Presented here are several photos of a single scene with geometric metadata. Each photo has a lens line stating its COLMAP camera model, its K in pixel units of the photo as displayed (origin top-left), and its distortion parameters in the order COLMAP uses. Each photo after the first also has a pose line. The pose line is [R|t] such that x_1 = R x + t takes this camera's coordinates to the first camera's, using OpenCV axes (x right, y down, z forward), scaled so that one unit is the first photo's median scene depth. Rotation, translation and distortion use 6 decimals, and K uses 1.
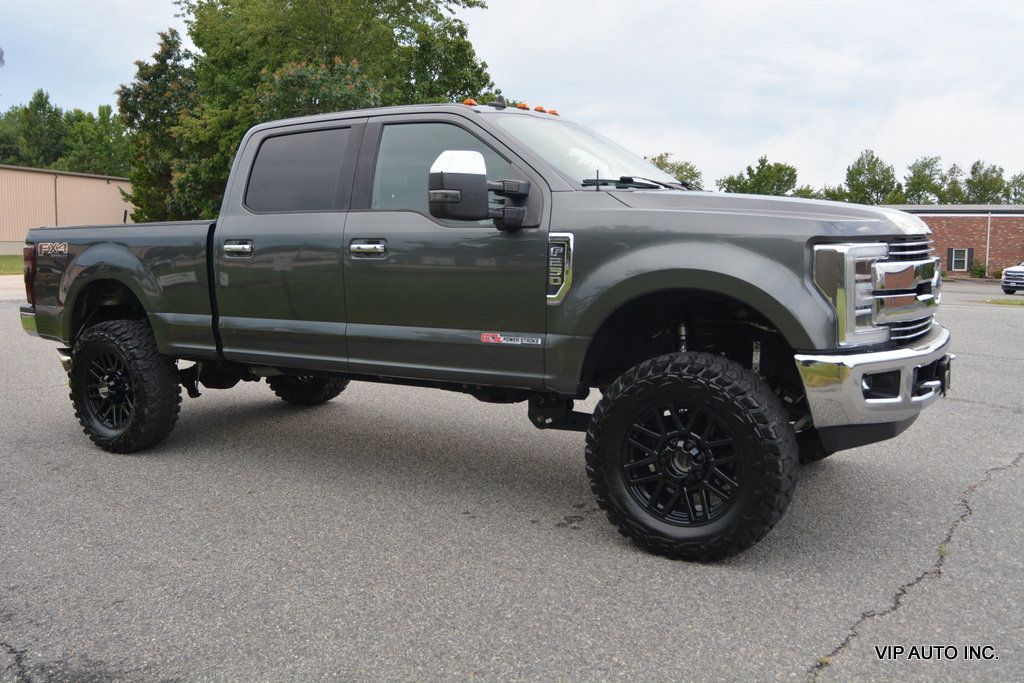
lens RADIAL K [[868.0, 0, 512.0], [0, 868.0, 341.5], [0, 0, 1]] dist [-0.072896, 0.006422]
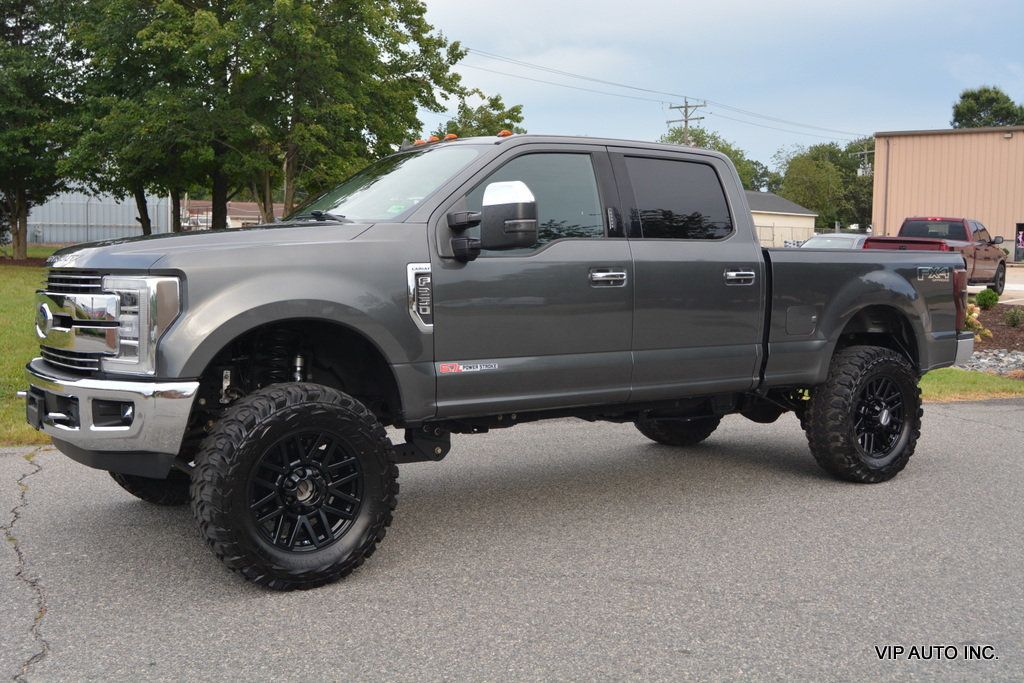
lens RADIAL K [[1053.7, 0, 512.0], [0, 1053.7, 341.5], [0, 0, 1]] dist [-0.075602, 0.022739]
pose [[-0.424108, 0.081112, -0.901972, 1.414118], [-0.114194, 0.983241, 0.142114, -0.285605], [0.898383, 0.163271, -0.407738, 2.062137]]
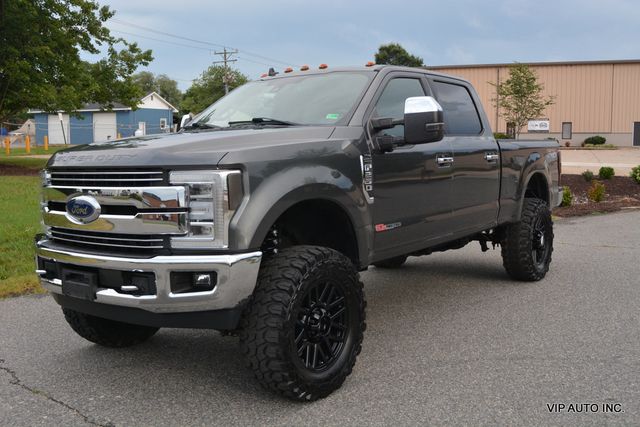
lens RADIAL K [[658.5, 0, 320.0], [0, 658.5, 213.5], [0, 0, 1]] dist [-0.075602, 0.022739]
pose [[-0.099108, 0.113572, -0.988574, 1.429895], [-0.104225, 0.986816, 0.123819, -0.216952], [0.989603, 0.115306, -0.085964, 1.462631]]
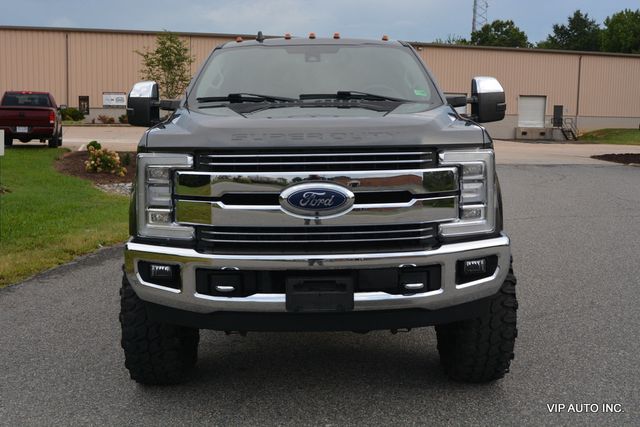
lens RADIAL K [[749.7, 0, 320.0], [0, 749.7, 213.5], [0, 0, 1]] dist [-0.070296, 0.004761]
pose [[0.530048, 0.116038, -0.839990, 1.261942], [-0.105269, 0.991934, 0.070601, -0.114811], [0.841408, 0.051003, 0.537988, 0.560389]]
